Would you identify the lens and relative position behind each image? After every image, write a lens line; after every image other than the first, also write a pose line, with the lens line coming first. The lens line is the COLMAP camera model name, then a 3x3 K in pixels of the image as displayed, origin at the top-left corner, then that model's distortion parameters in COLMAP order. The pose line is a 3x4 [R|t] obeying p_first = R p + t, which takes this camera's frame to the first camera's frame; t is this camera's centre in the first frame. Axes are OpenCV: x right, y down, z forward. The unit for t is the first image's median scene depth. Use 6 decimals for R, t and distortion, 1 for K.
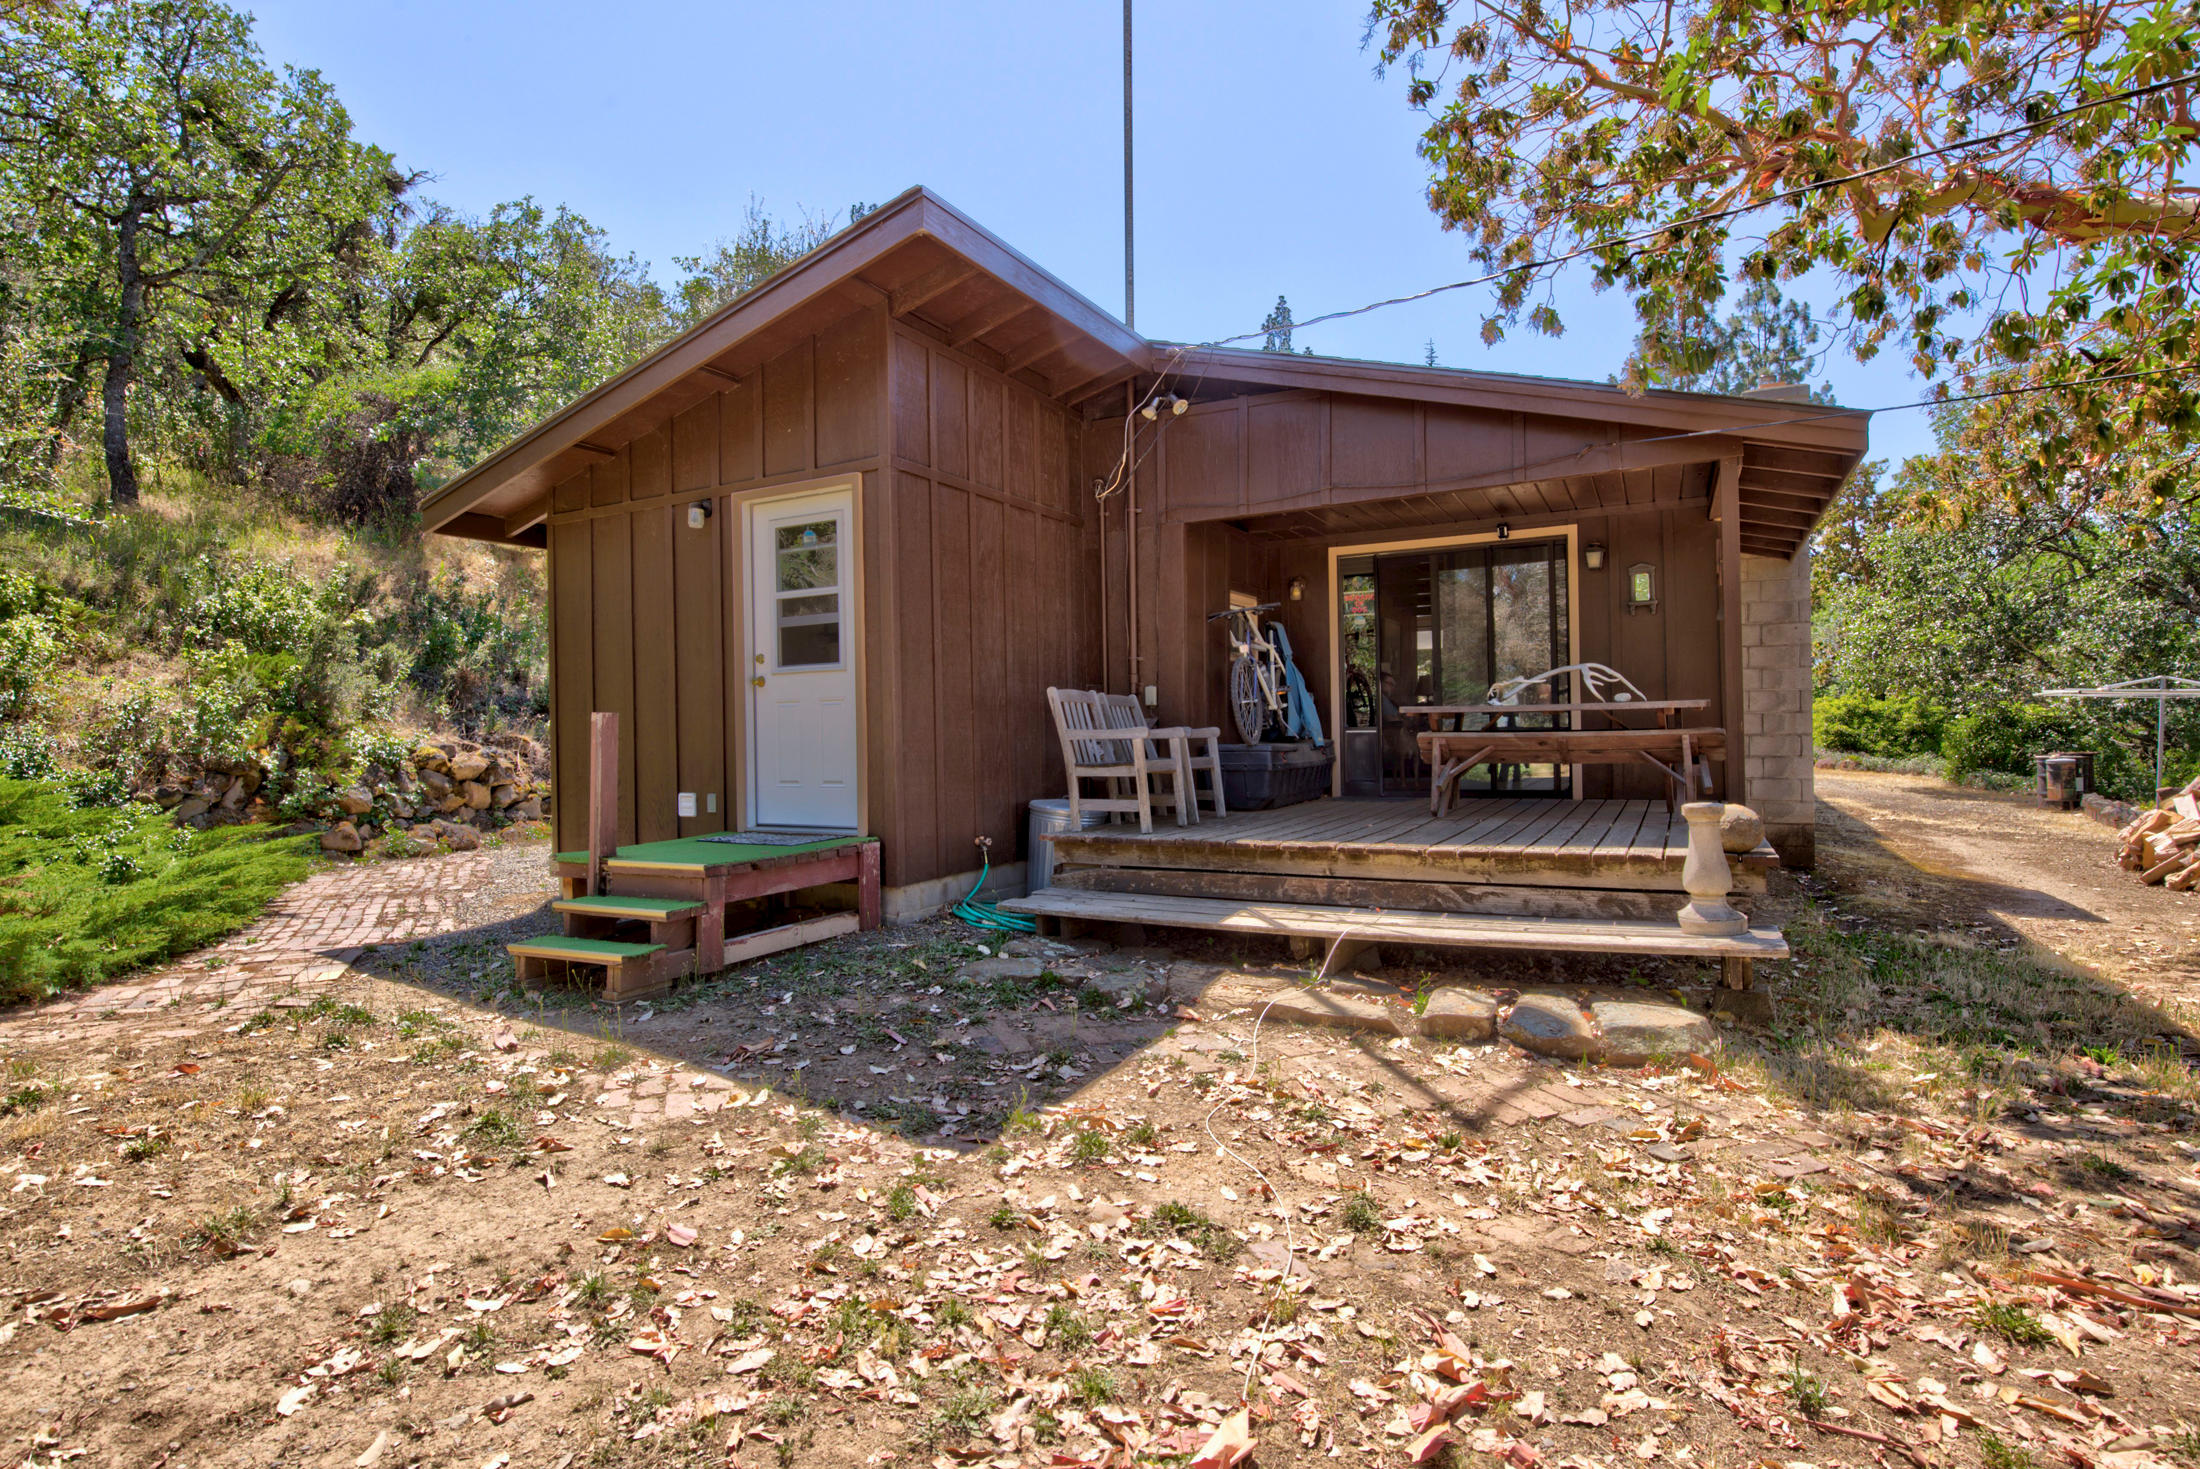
lens RADIAL K [[1081.0, 0, 1049.9], [0, 1081.0, 671.5], [0, 0, 1]] dist [-0.036274, -0.000310]
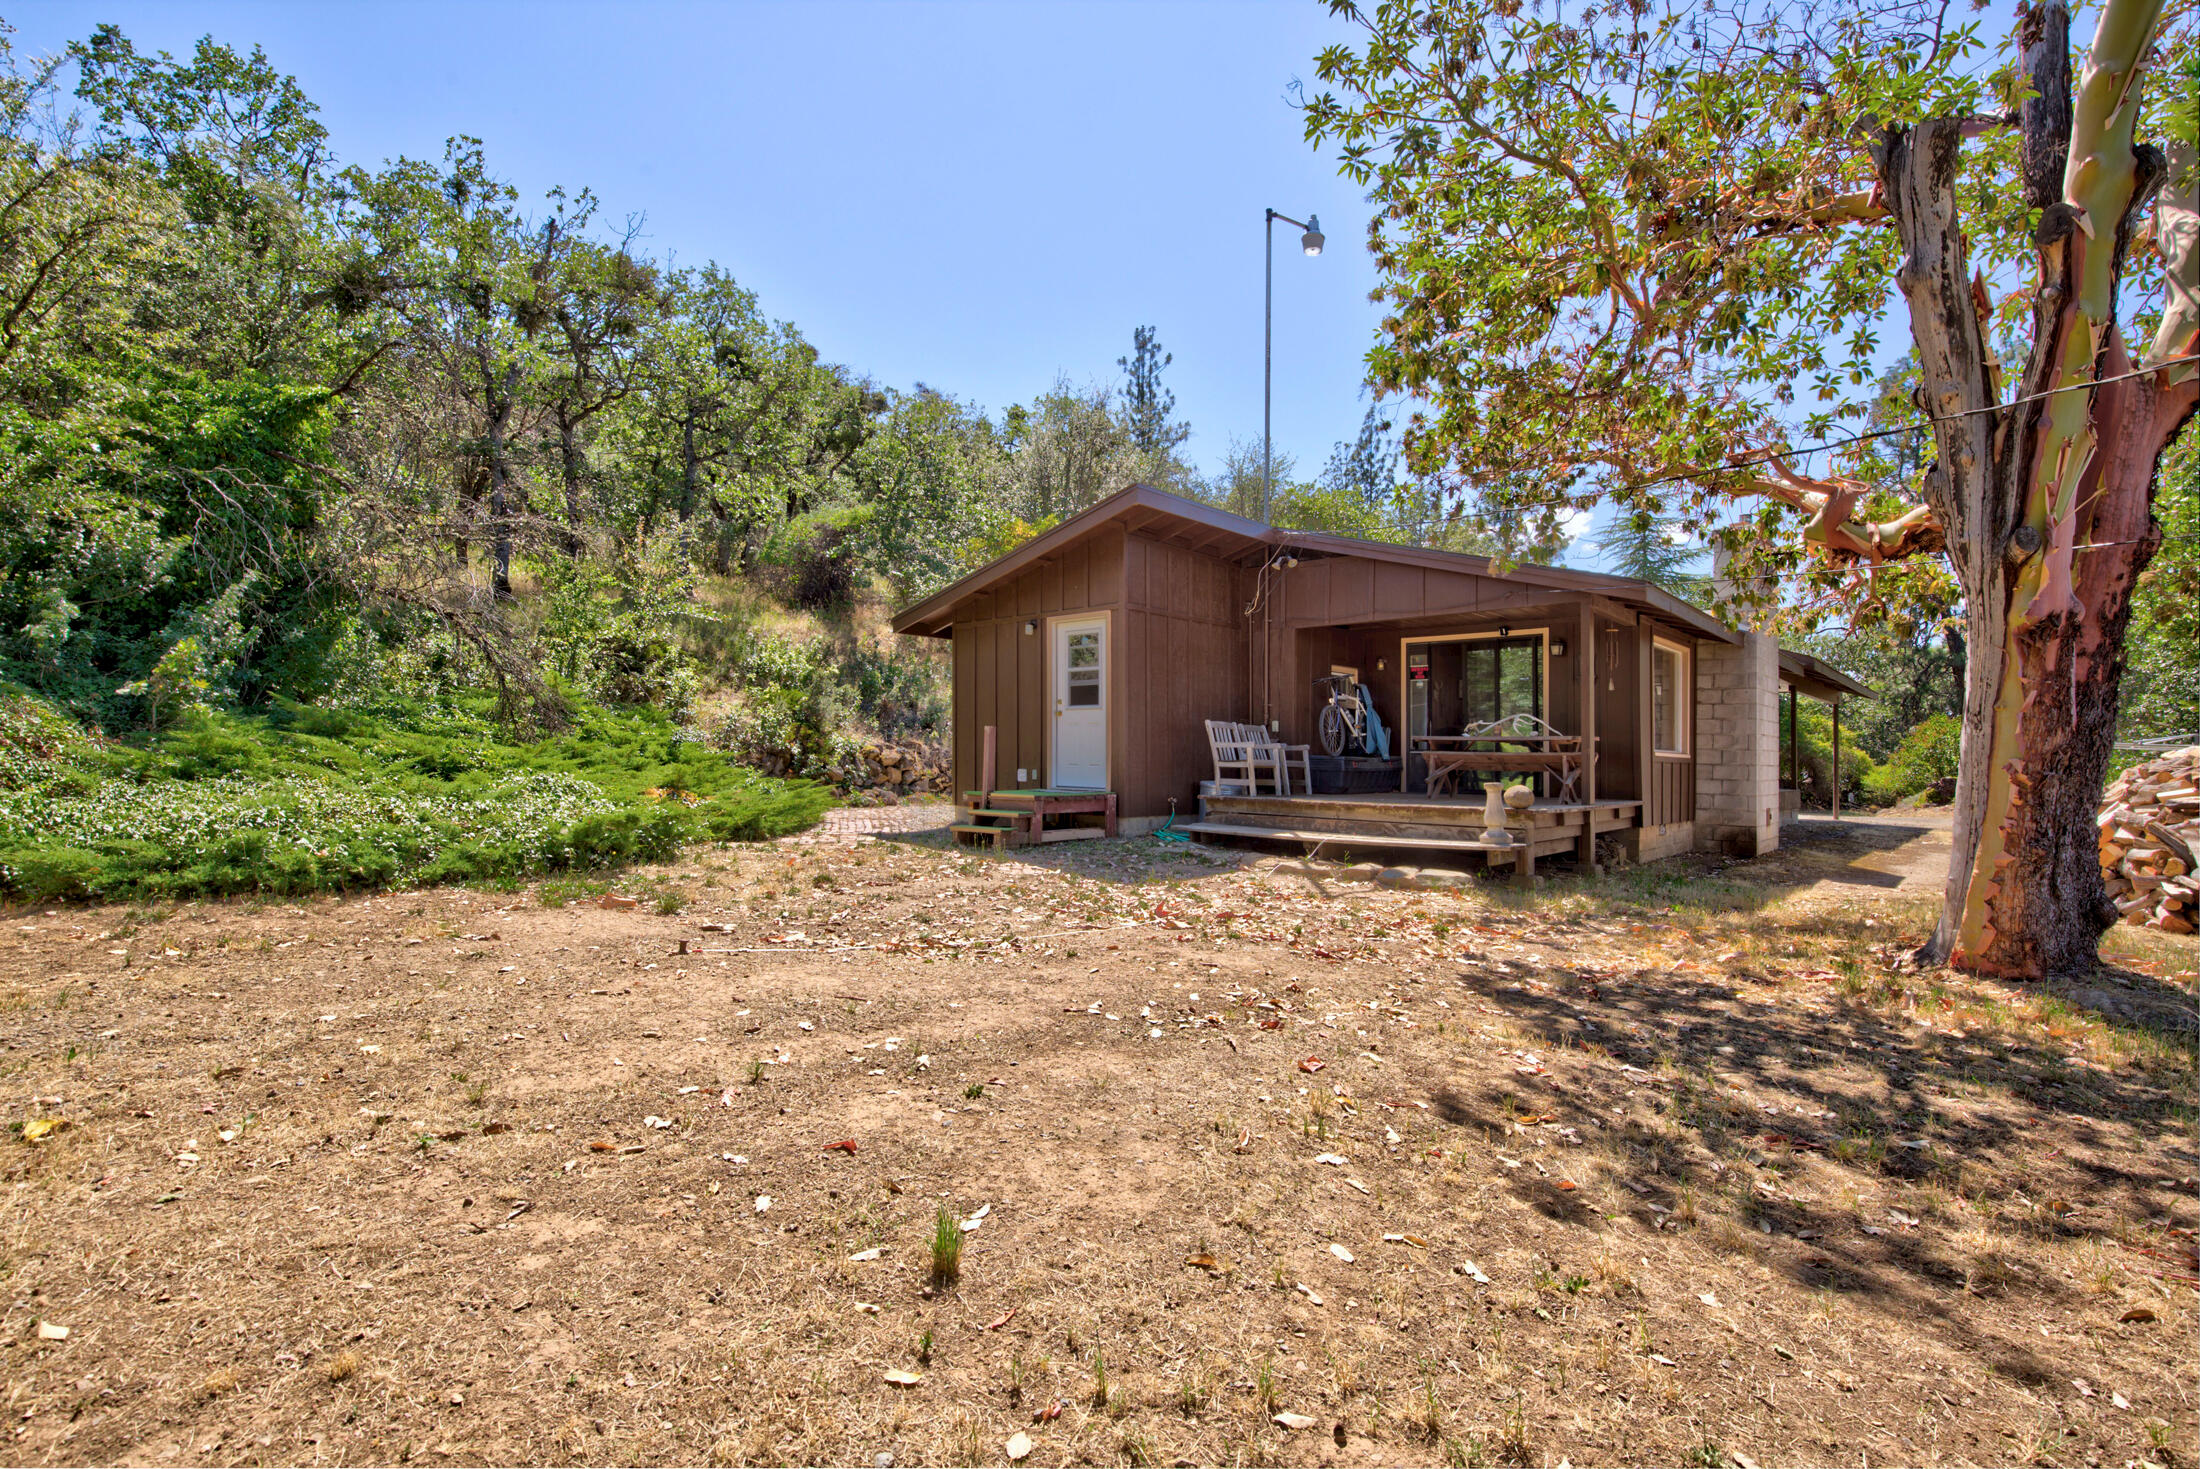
lens RADIAL K [[991.1, 0, 1100.0], [0, 991.1, 734.5], [0, 0, 1]] dist [0.000565, 0.000013]
pose [[0.976192, 0.028933, -0.214969, 0.160698], [-0.022193, 0.999185, 0.033703, -0.011808], [0.215769, -0.028130, 0.976039, -0.625062]]
